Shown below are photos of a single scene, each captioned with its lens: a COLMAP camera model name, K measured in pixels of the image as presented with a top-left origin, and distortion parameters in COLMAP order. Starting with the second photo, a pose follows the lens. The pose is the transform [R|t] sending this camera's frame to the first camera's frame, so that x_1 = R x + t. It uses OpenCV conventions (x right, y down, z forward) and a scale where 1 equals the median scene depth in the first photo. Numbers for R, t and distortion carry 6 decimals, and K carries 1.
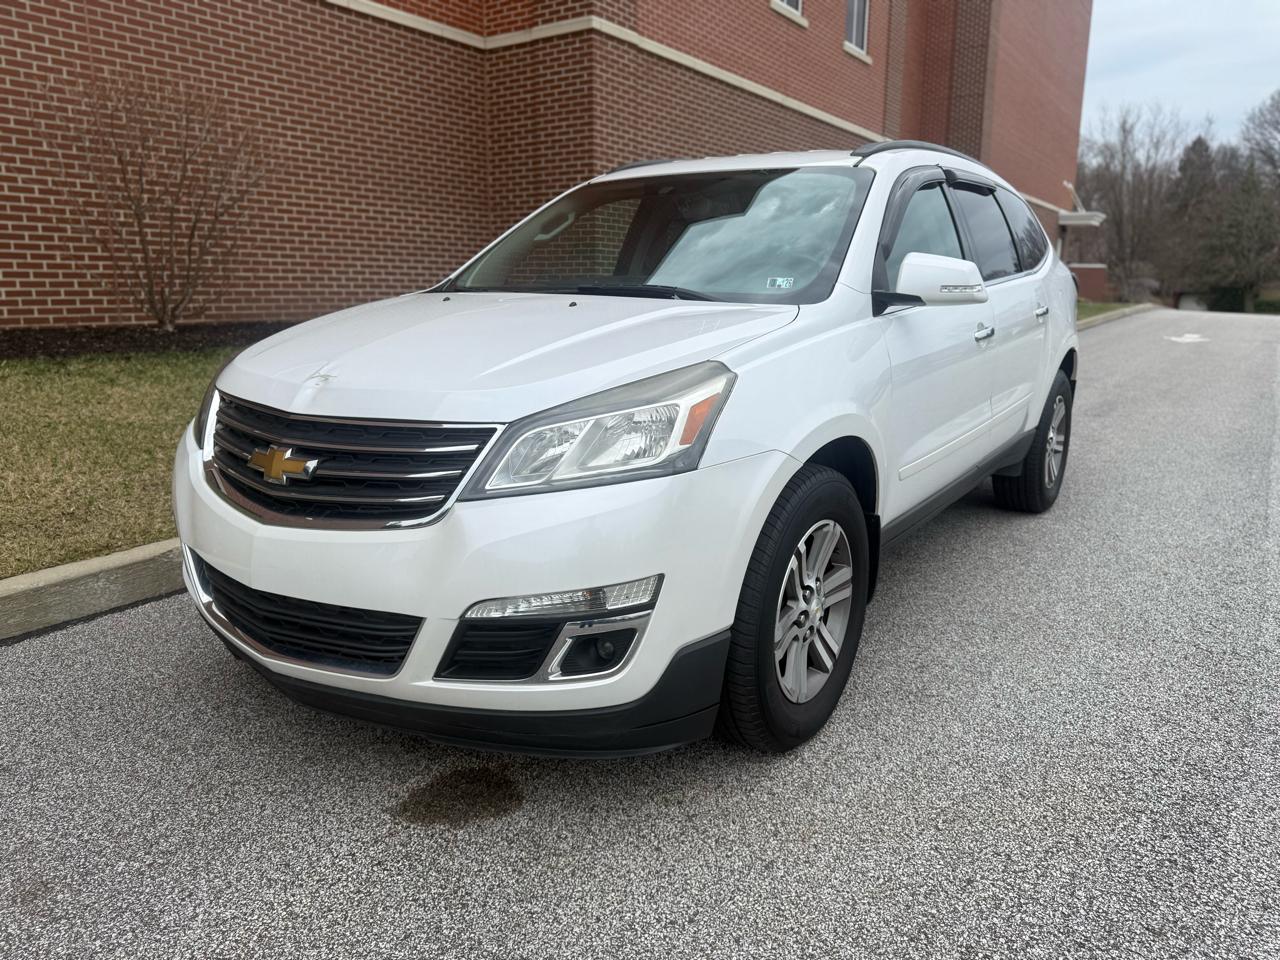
lens RADIAL K [[964.7, 0, 648.0], [0, 964.7, 502.3], [0, 0, 1]] dist [-0.015529, 0.008888]
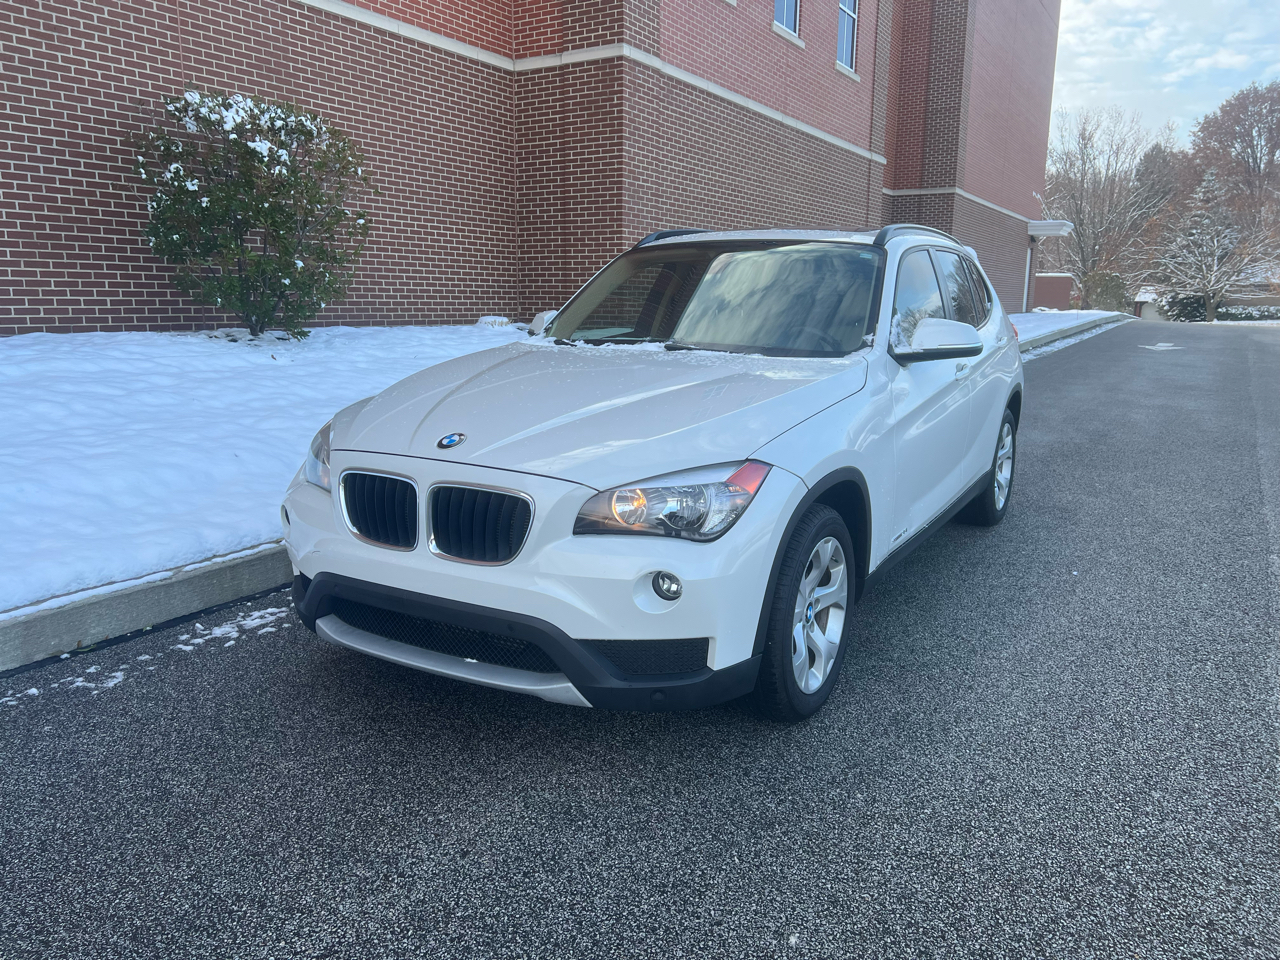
lens RADIAL K [[1013.5, 0, 640.7], [0, 1013.5, 511.5], [0, 0, 1]] dist [-0.013448, 0.036211]
pose [[0.998796, -0.007617, 0.048460, -0.092938], [0.008090, 0.999921, -0.009575, 0.022493], [-0.048383, 0.009955, 0.998779, -0.111505]]
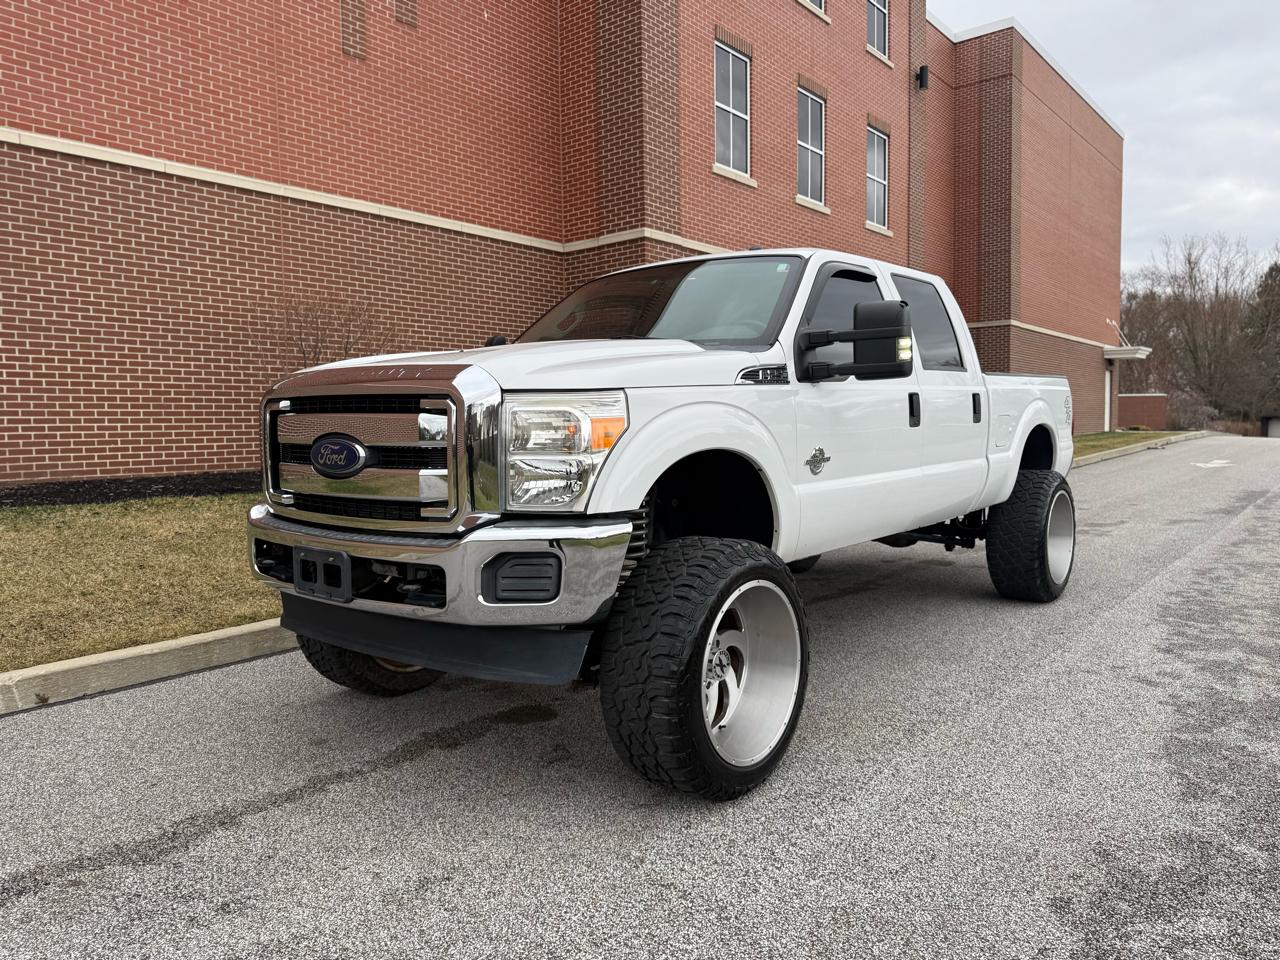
lens RADIAL K [[943.7, 0, 619.4], [0, 943.7, 481.9], [0, 0, 1]] dist [0.097242, -0.188559]
pose [[0.993487, -0.013647, -0.113125, 0.046757], [-0.004306, 0.987597, -0.156949, 0.033148], [0.113864, 0.156414, 0.981106, -0.199353]]
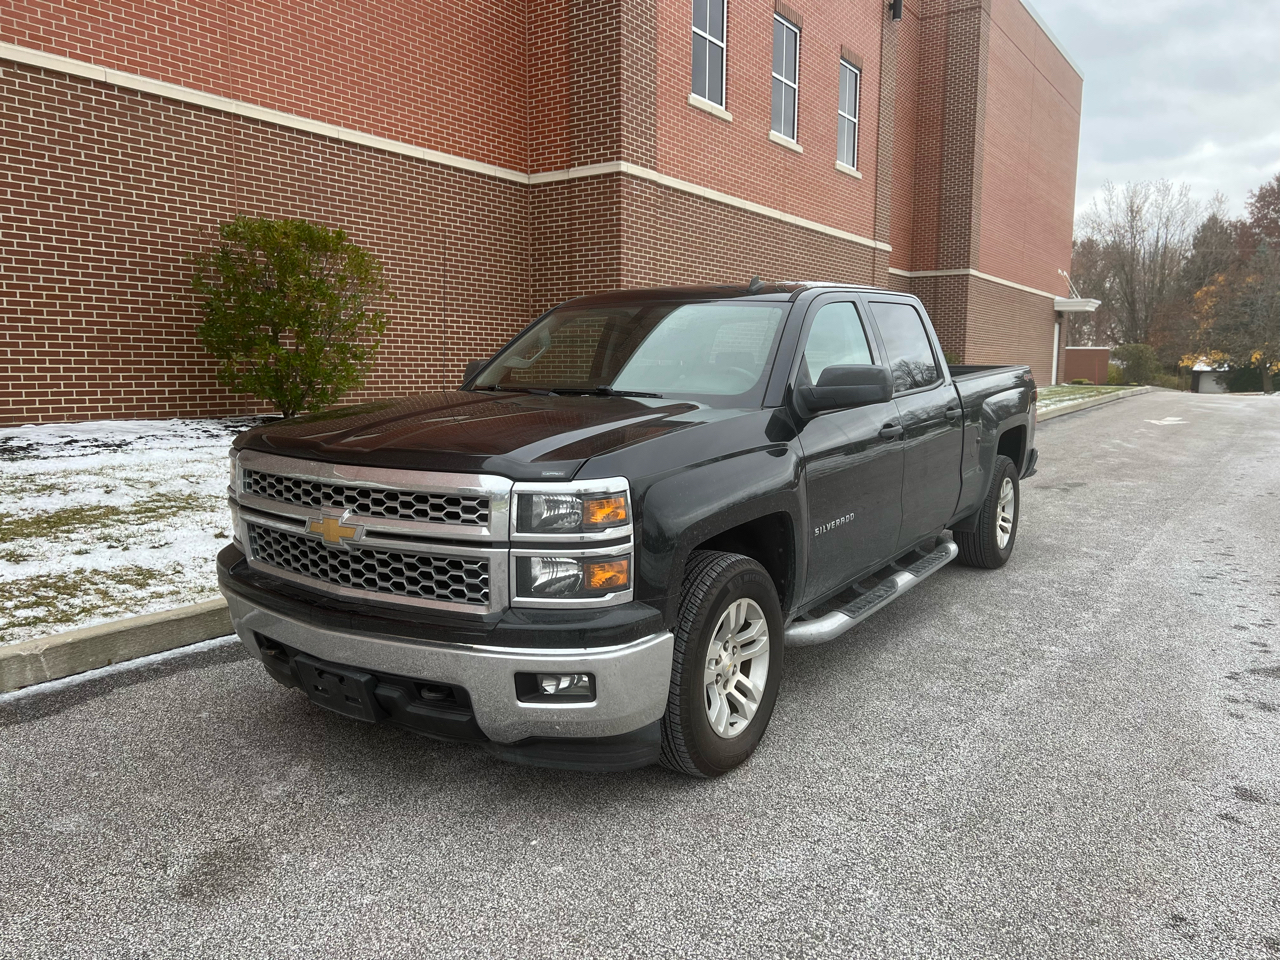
lens RADIAL K [[1009.1, 0, 632.3], [0, 1009.1, 499.2], [0, 0, 1]] dist [0.023042, -0.012592]
pose [[0.999850, 0.000219, -0.017317, -0.020421], [-0.001745, 0.996105, -0.088160, 0.029289], [0.017230, 0.088177, 0.995956, -0.222591]]
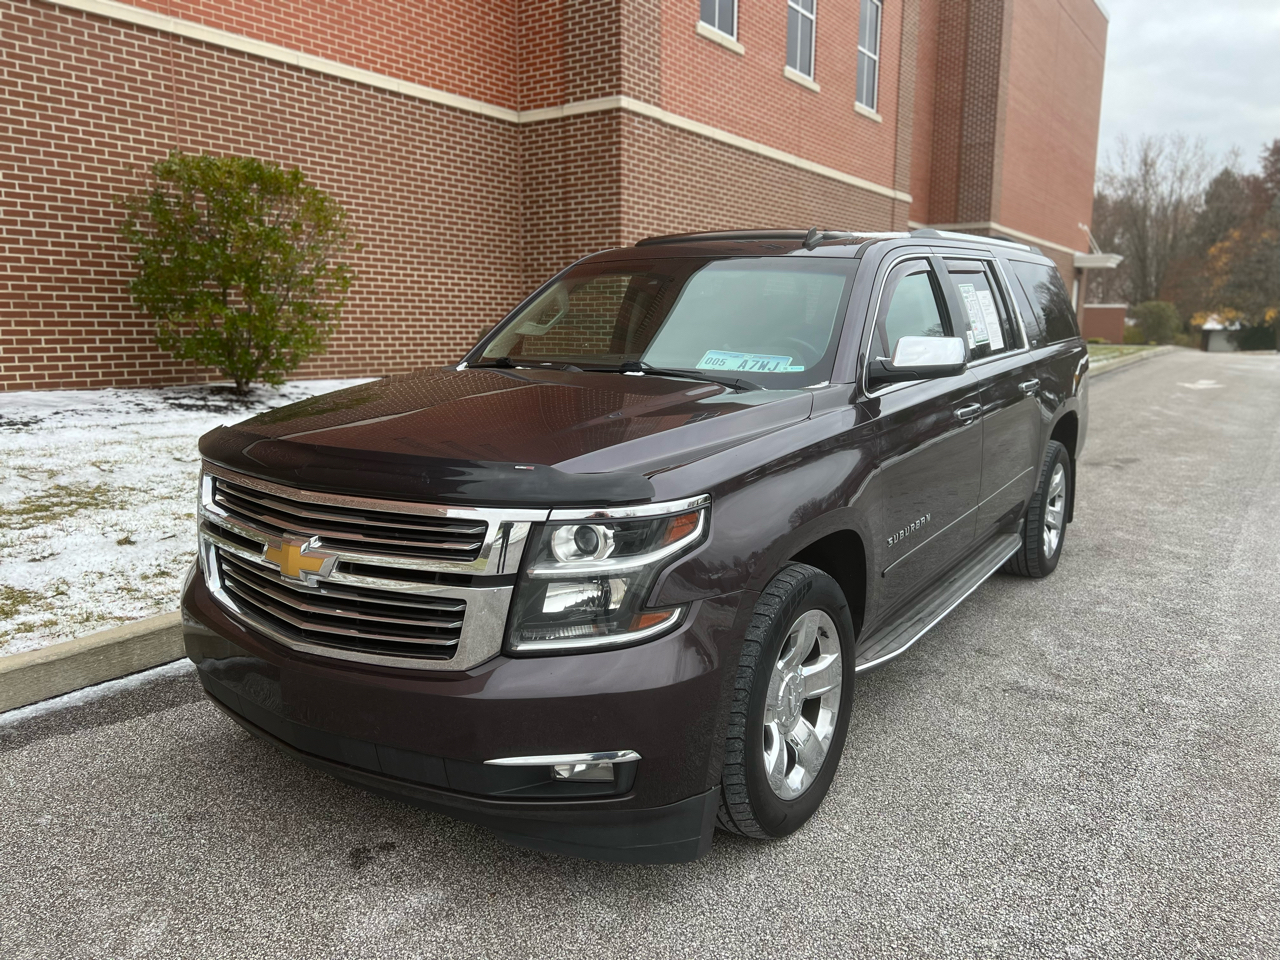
lens RADIAL K [[1011.1, 0, 639.4], [0, 1011.1, 500.7], [0, 0, 1]] dist [0.008946, 0.009697]
pose [[0.999933, 0.000443, -0.011597, -0.022748], [-0.000976, 0.998941, -0.045989, 0.000773], [0.011565, 0.045997, 0.998875, -0.110971]]
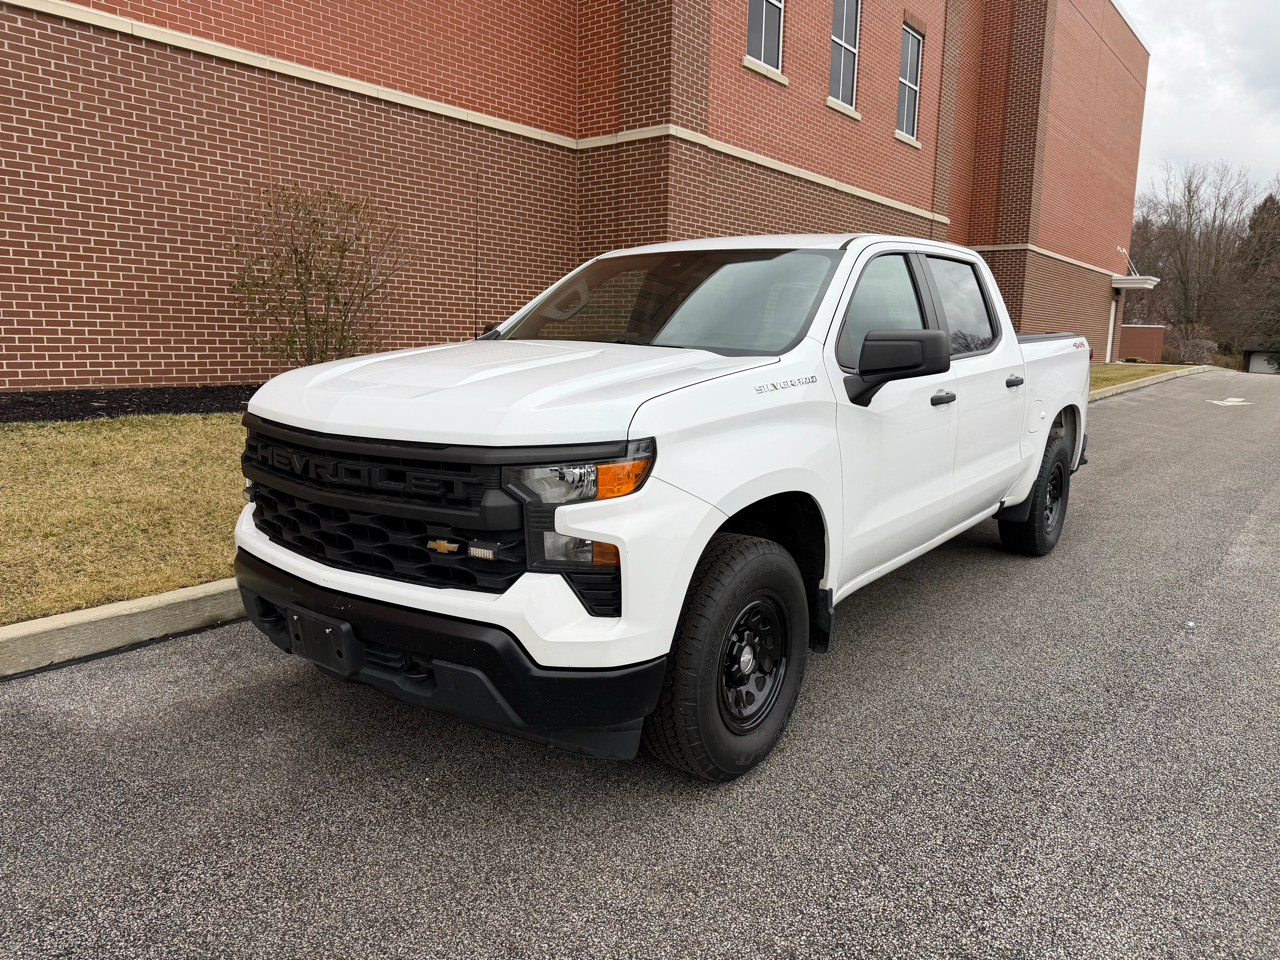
lens RADIAL K [[938.8, 0, 627.3], [0, 938.8, 498.4], [0, 0, 1]] dist [0.051958, -0.076834]
pose [[0.996254, 0.025907, -0.082507, -0.002343], [-0.030079, 0.998310, -0.049733, 0.008571], [0.081079, 0.052028, 0.995349, -0.123738]]
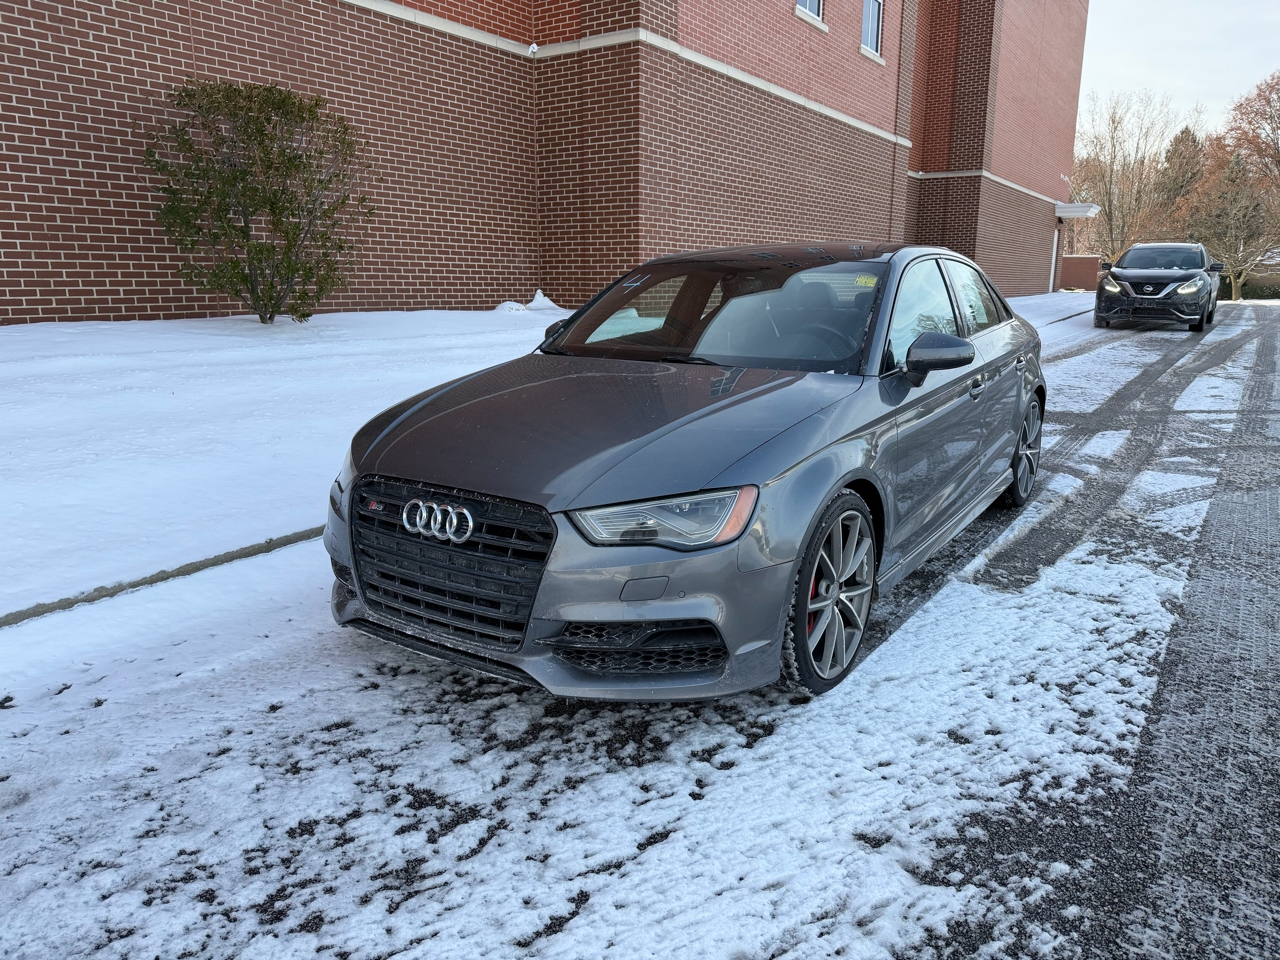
lens RADIAL K [[947.6, 0, 637.6], [0, 947.6, 503.9], [0, 0, 1]] dist [0.003246, -0.007593]
pose [[0.999992, -0.003664, -0.001317, -0.057892], [0.003682, 0.999895, 0.013999, 0.007488], [0.001265, -0.014003, 0.999901, -0.058127]]
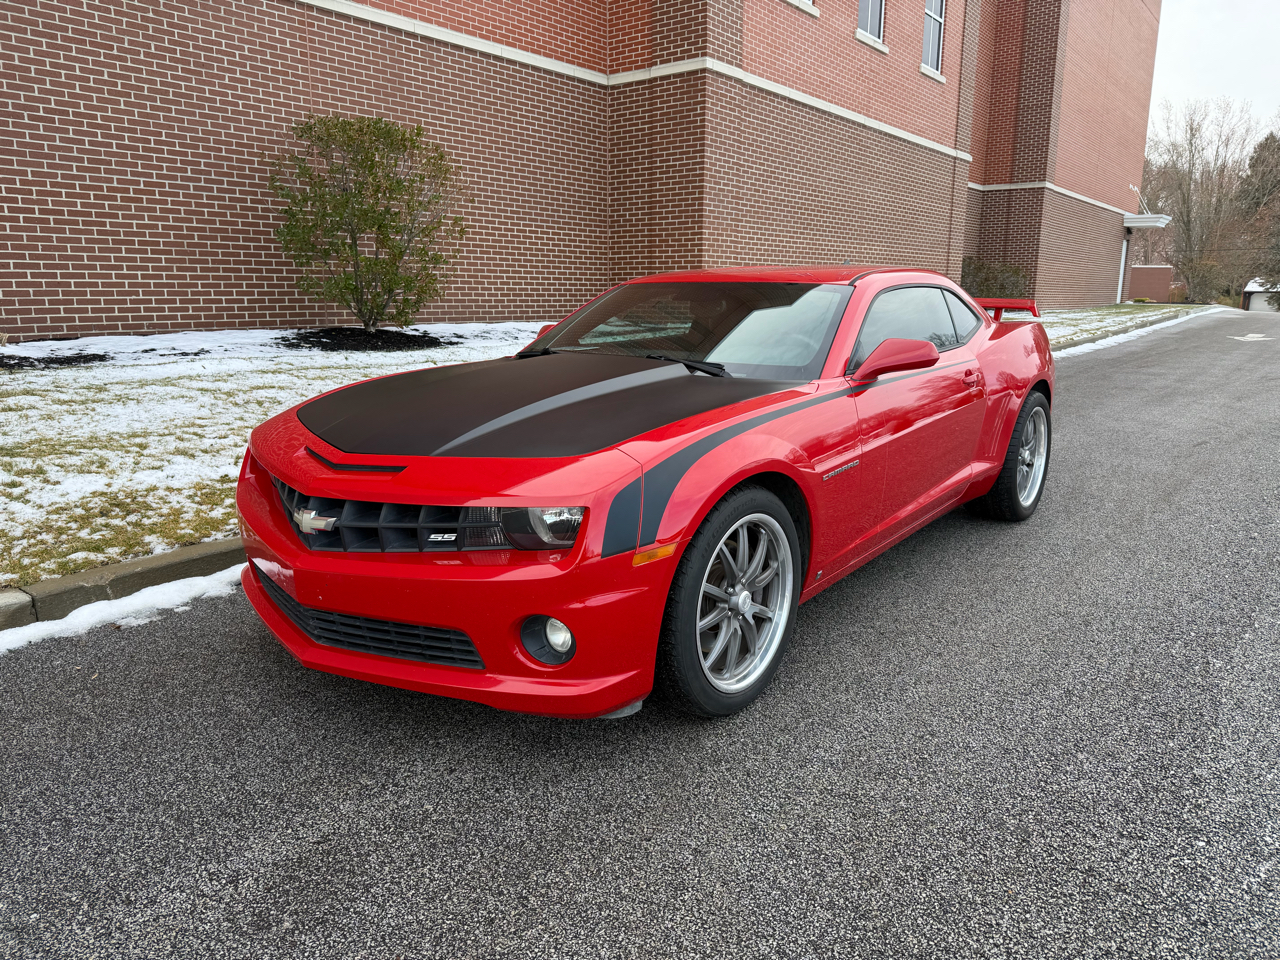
lens RADIAL K [[941.2, 0, 628.2], [0, 941.2, 501.1], [0, 0, 1]] dist [0.033787, -0.052643]
pose [[0.997116, 0.012550, -0.074854, -0.057356], [-0.012477, 0.999921, 0.001444, 0.023647], [0.074866, -0.000506, 0.997193, -0.129972]]
